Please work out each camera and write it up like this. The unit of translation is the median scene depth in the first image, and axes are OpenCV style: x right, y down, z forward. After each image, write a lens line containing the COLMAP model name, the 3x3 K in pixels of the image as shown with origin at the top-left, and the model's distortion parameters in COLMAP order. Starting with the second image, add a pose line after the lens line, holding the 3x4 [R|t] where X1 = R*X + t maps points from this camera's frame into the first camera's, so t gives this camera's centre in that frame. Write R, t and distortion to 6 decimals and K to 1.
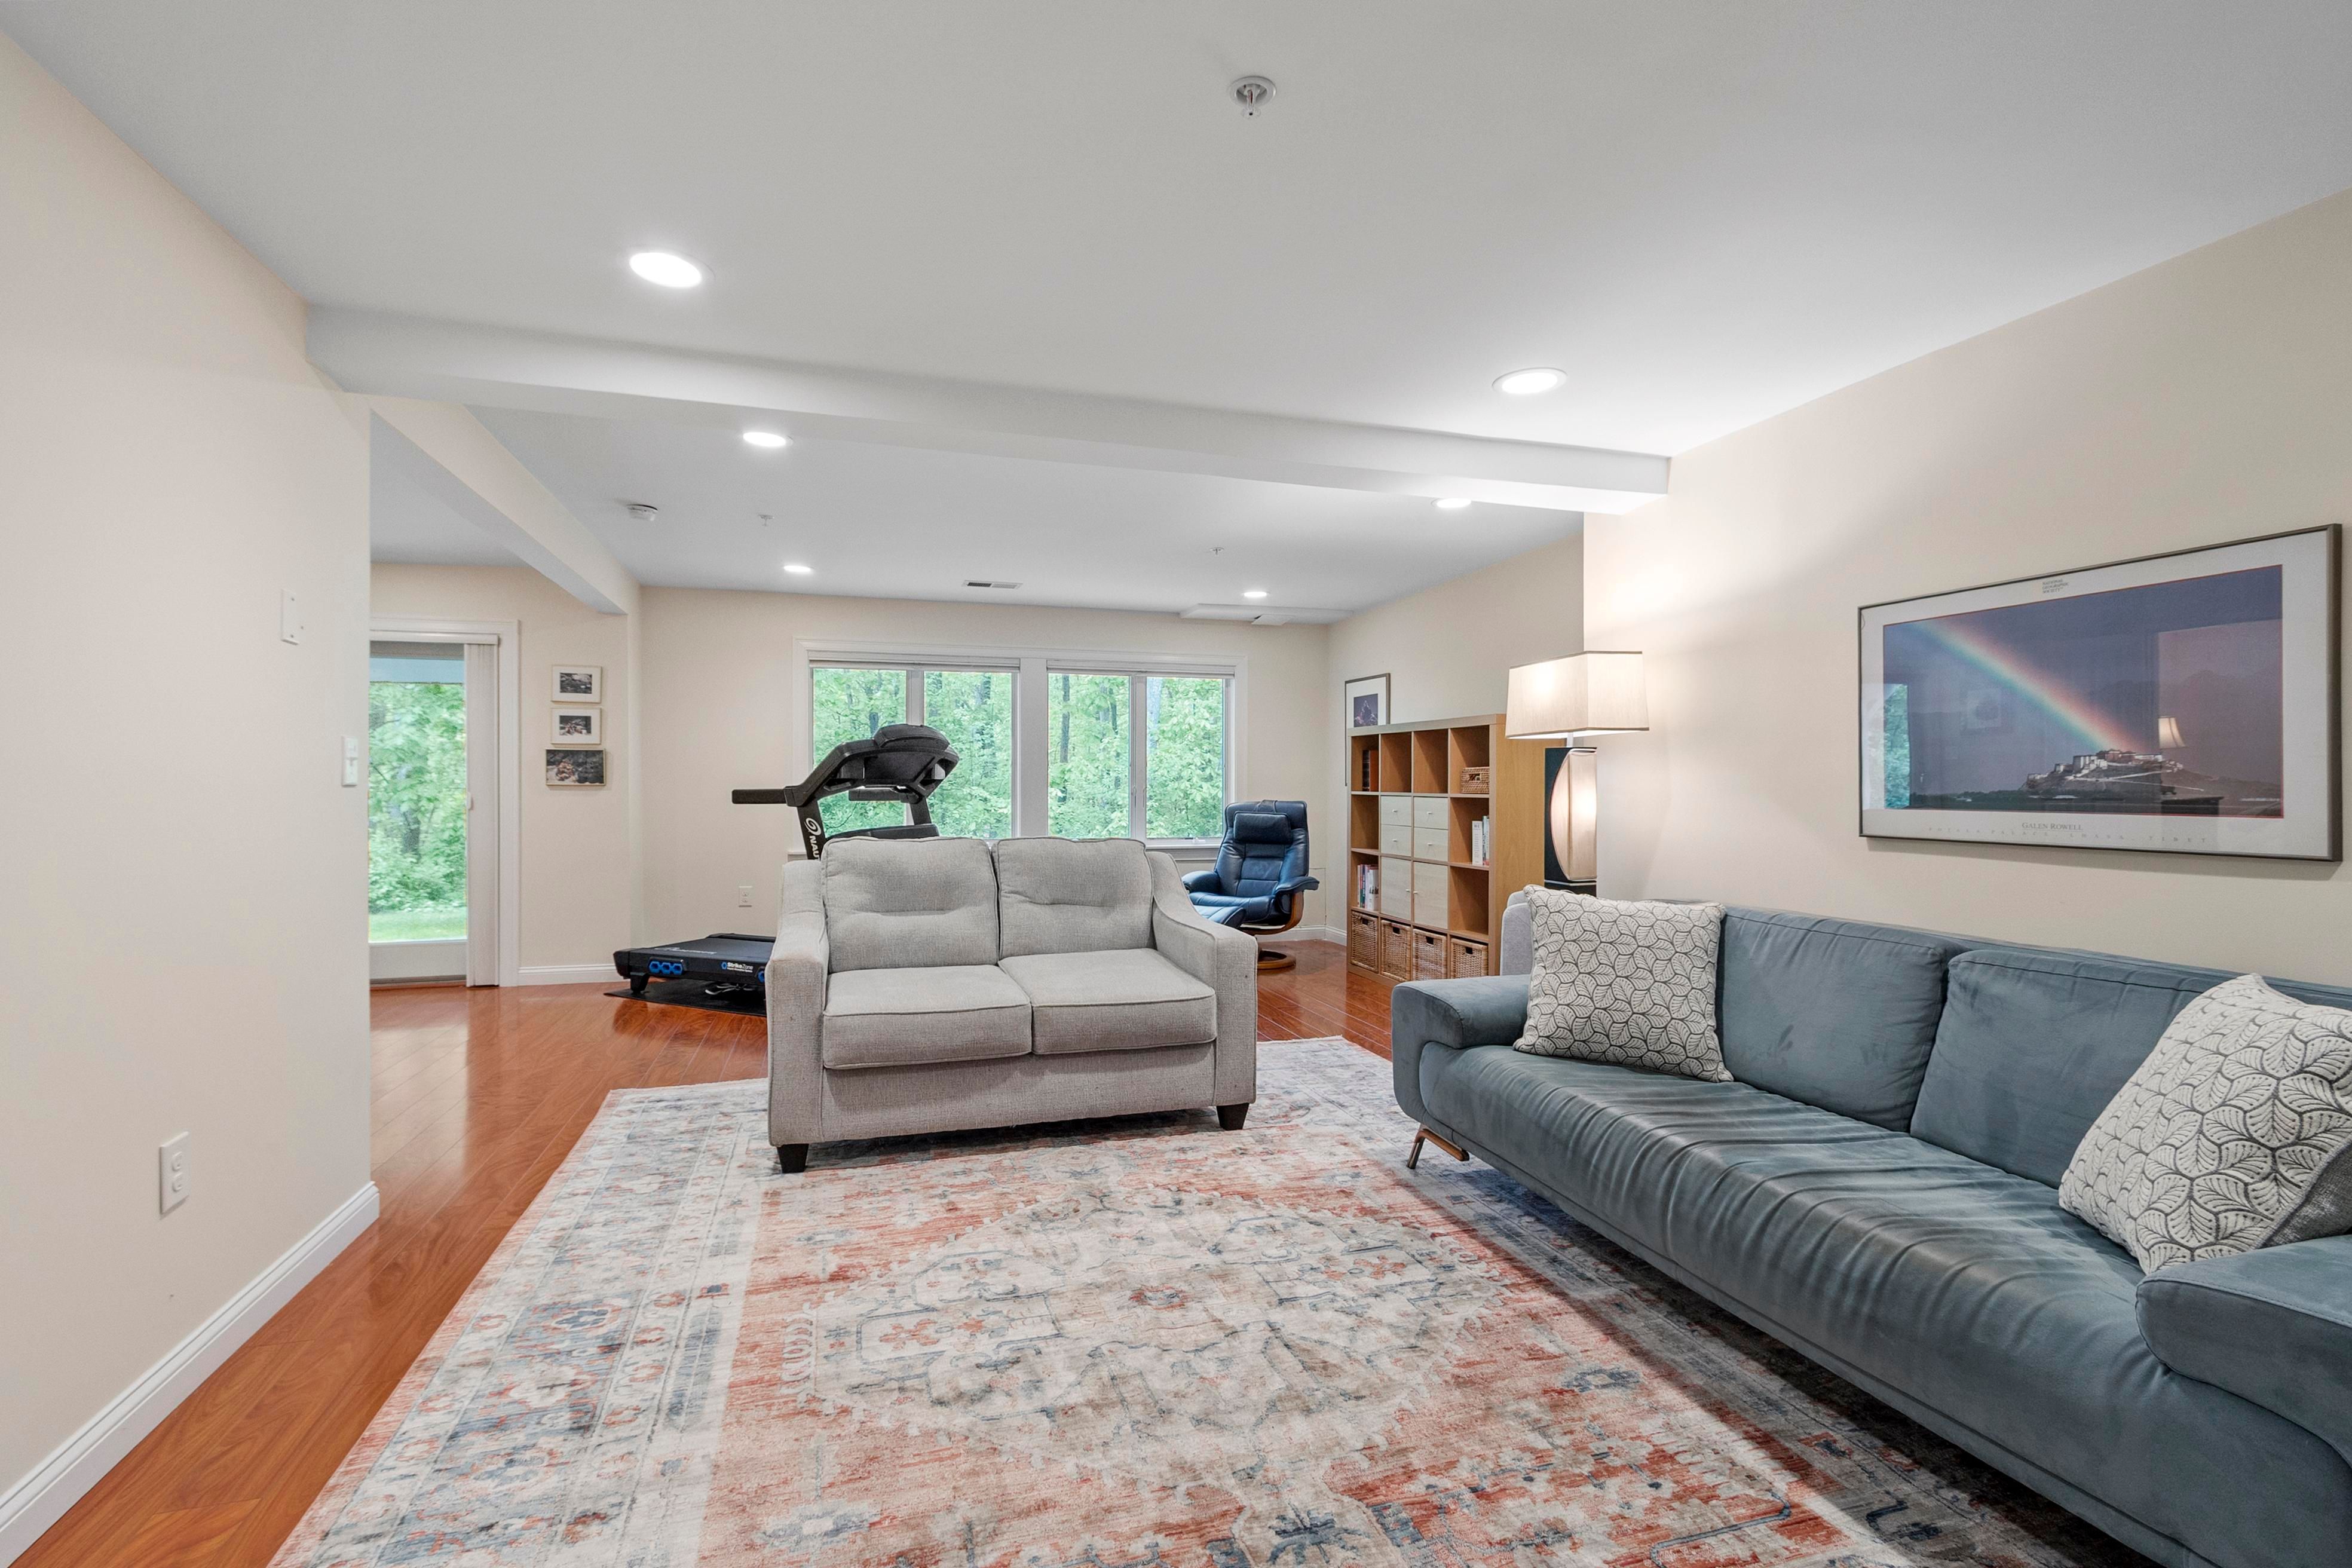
lens RADIAL K [[1038.9, 0, 1122.9], [0, 1038.9, 801.0], [0, 0, 1]] dist [0.001209, -0.000148]
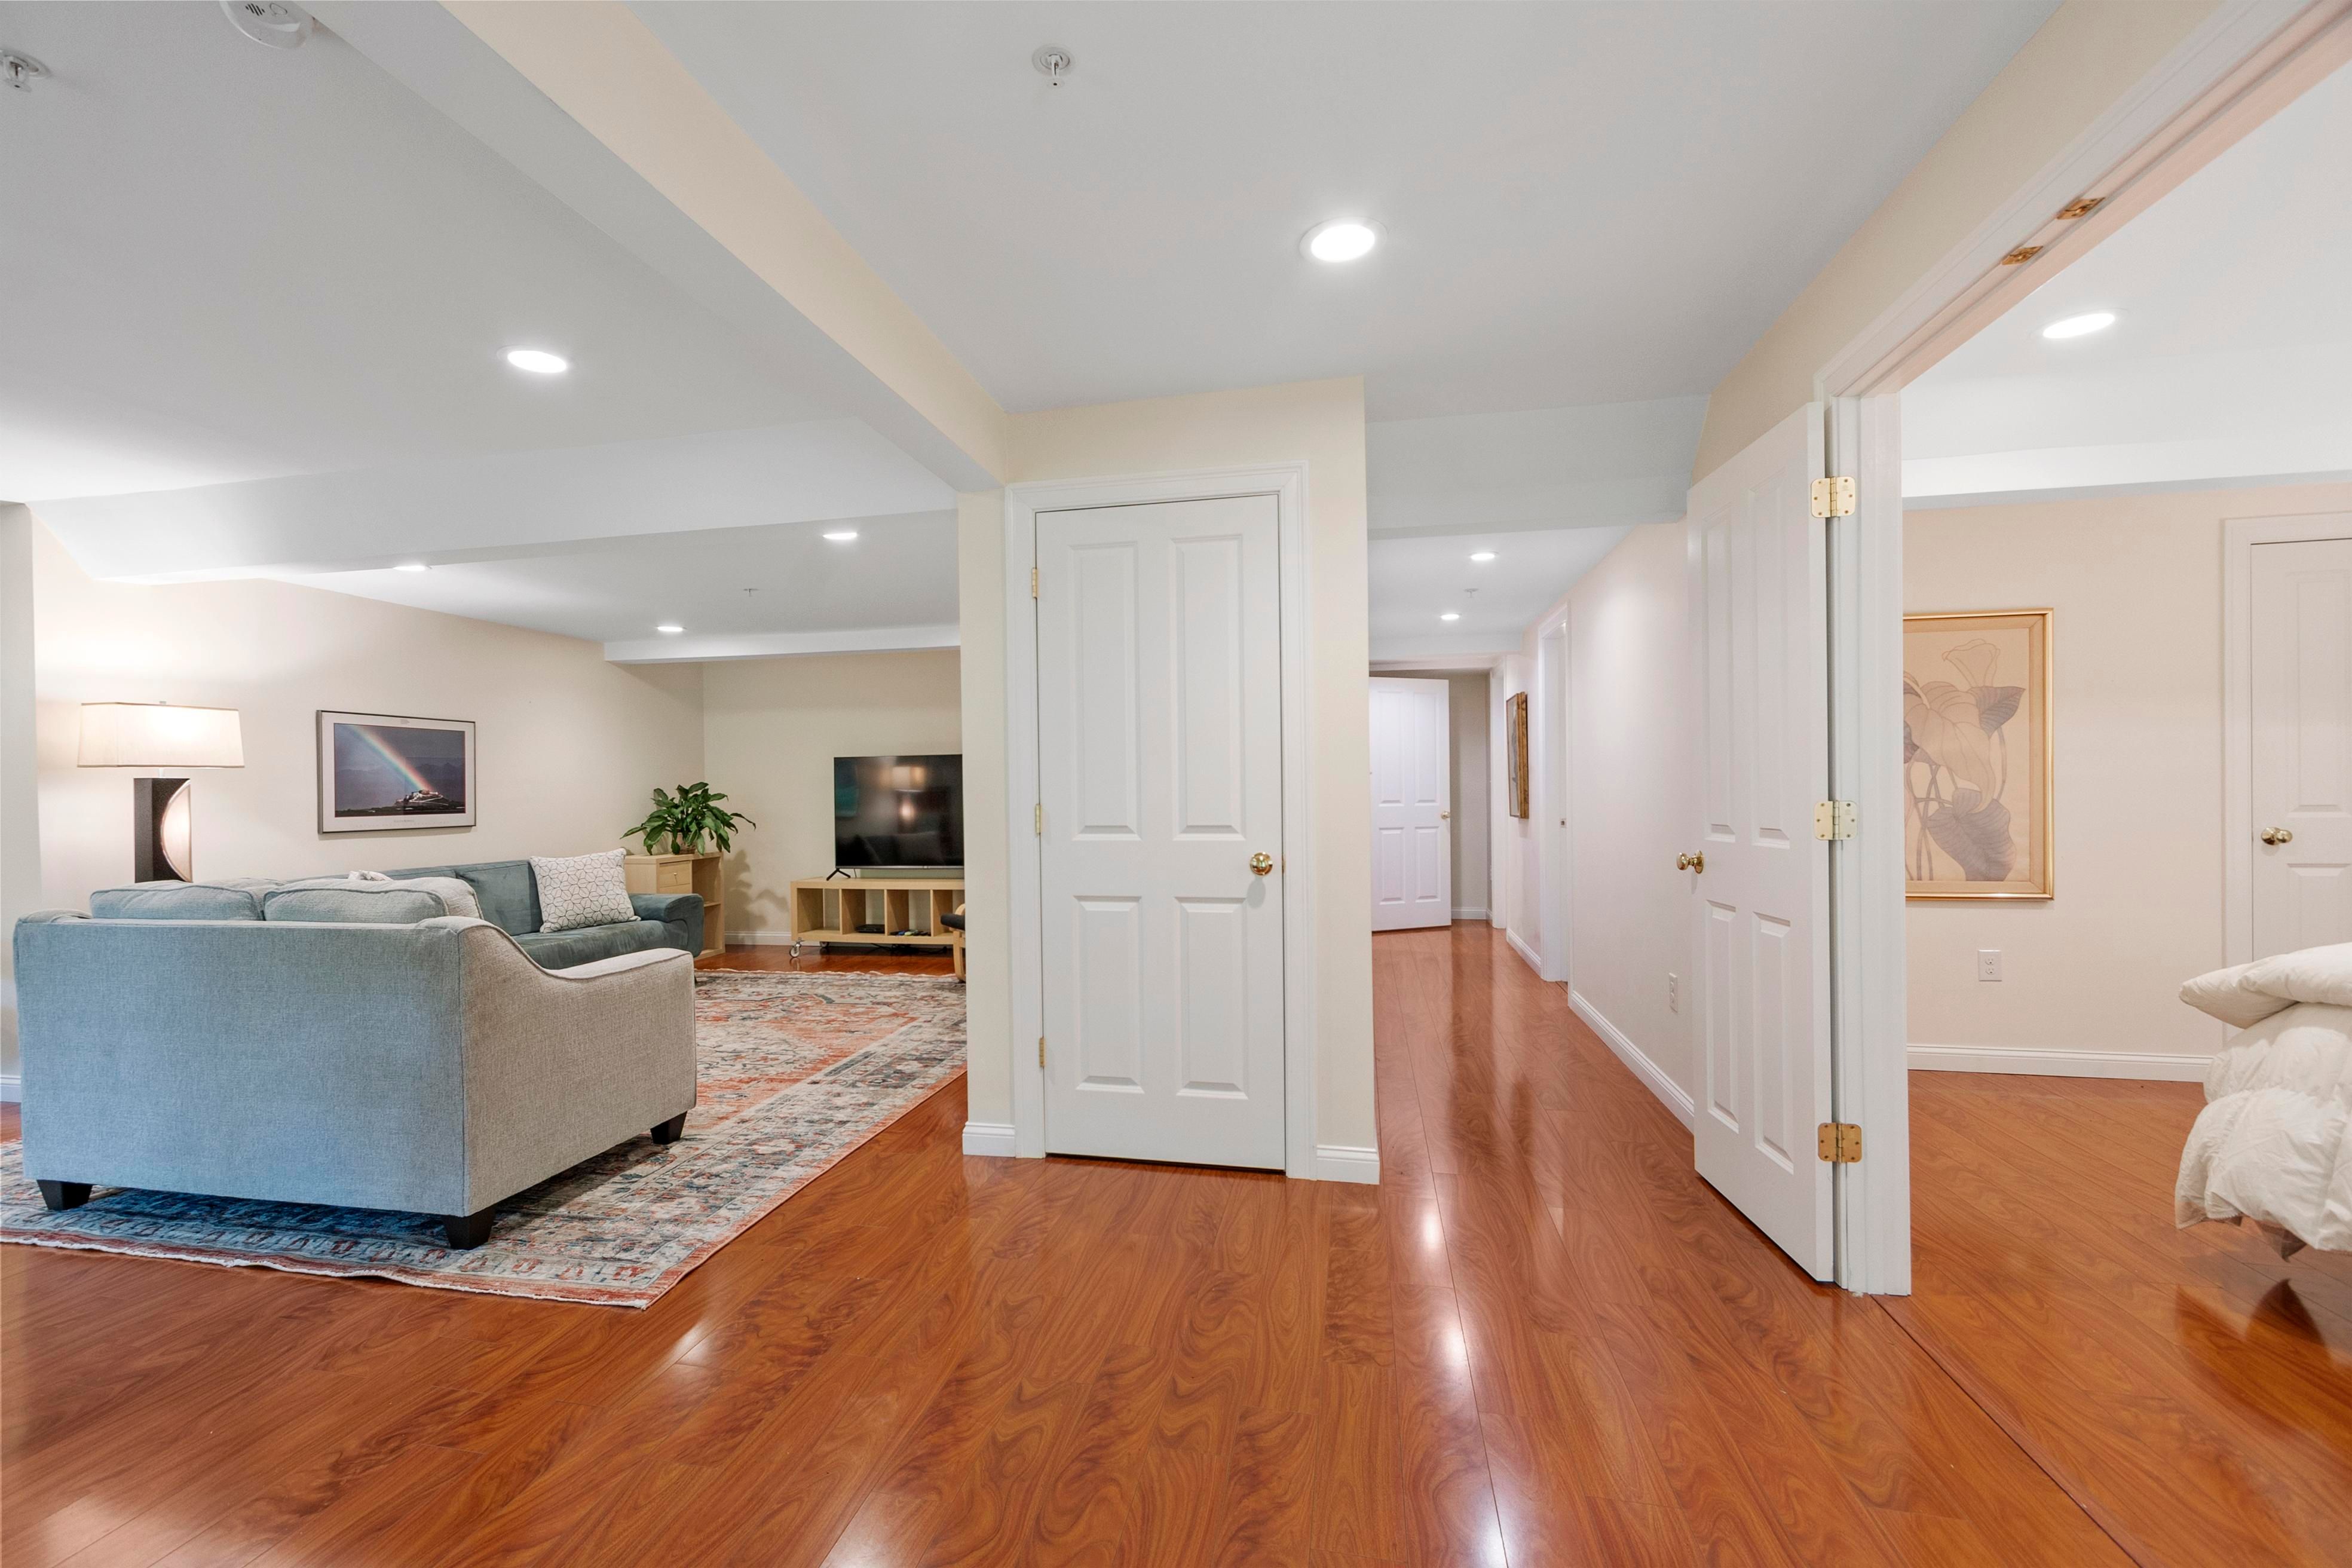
lens RADIAL K [[1034.4, 0, 1132.0], [0, 1034.4, 790.3], [0, 0, 1]] dist [0.000066, 0.001437]
pose [[-0.887619, 0.008876, 0.460494, -0.724833], [0.018724, 0.999683, 0.016823, -0.023732], [-0.460198, 0.023555, -0.887504, 0.993736]]
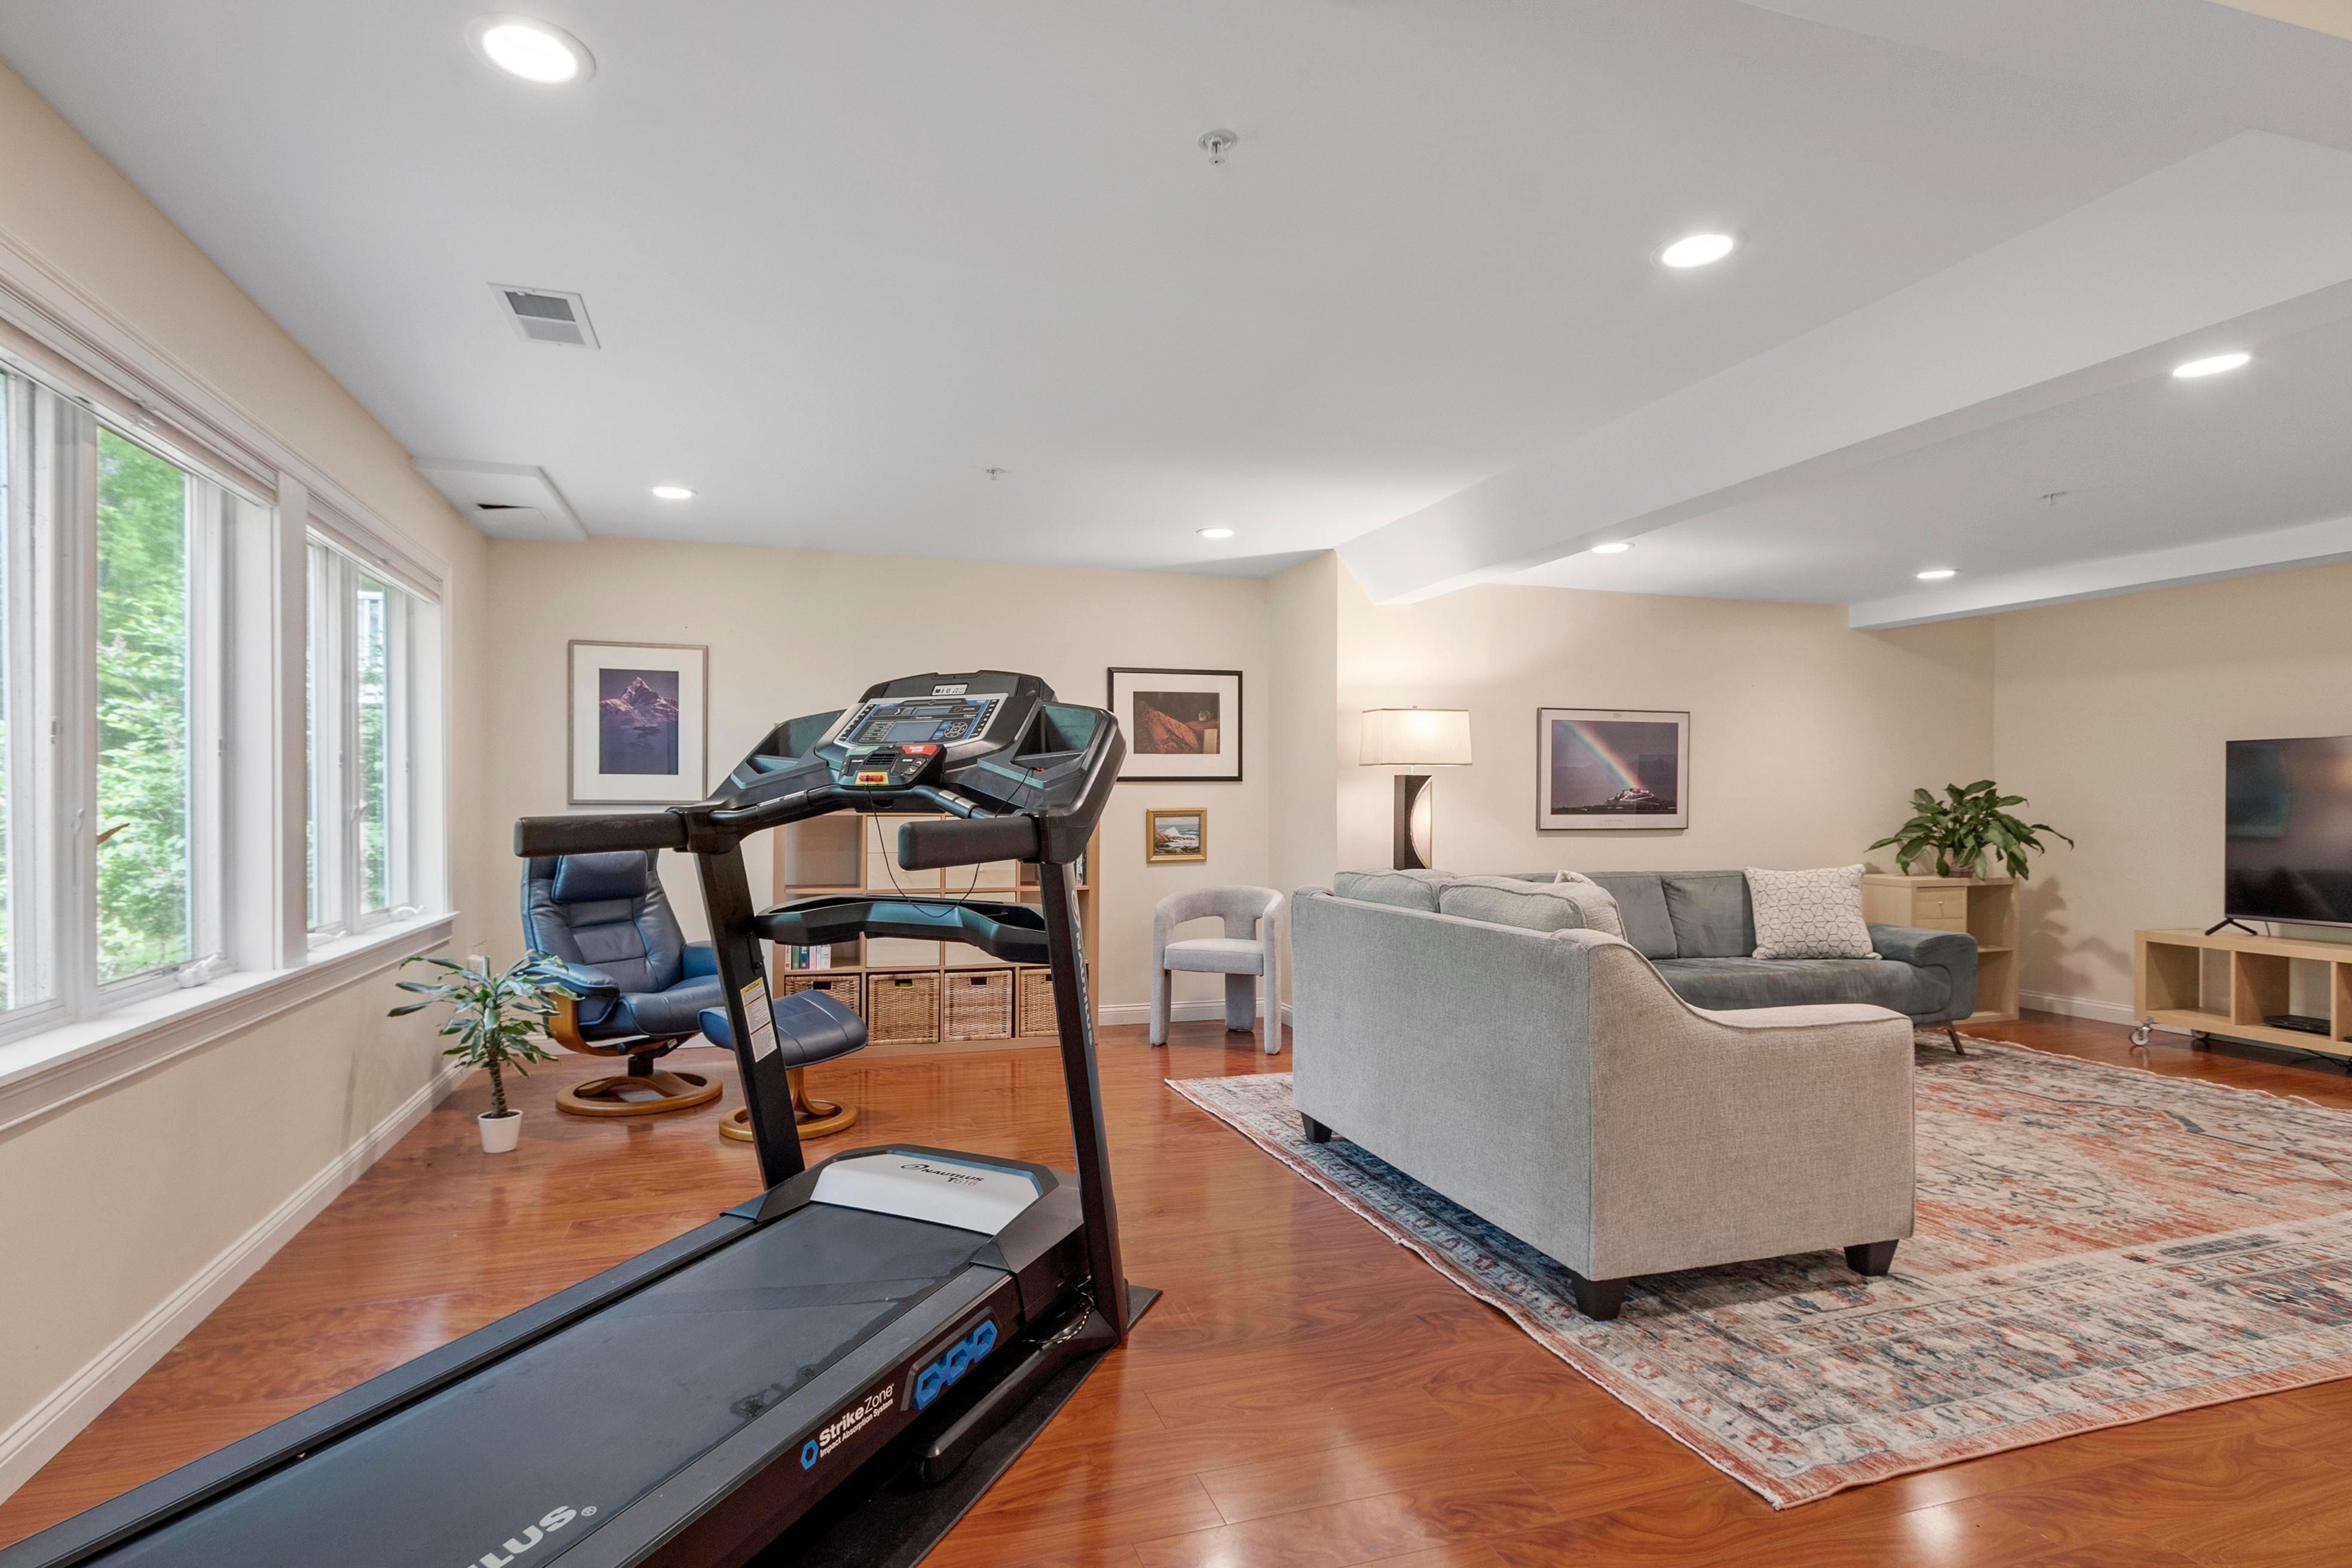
lens RADIAL K [[1127.0, 0, 1182.0], [0, 1127.0, 803.2], [0, 0, 1]] dist [0.001788, -0.001244]
pose [[-0.032919, -0.004116, 0.999450, -0.654230], [0.014232, 0.999888, 0.004587, -0.016626], [-0.999357, 0.014375, -0.032856, 0.858987]]
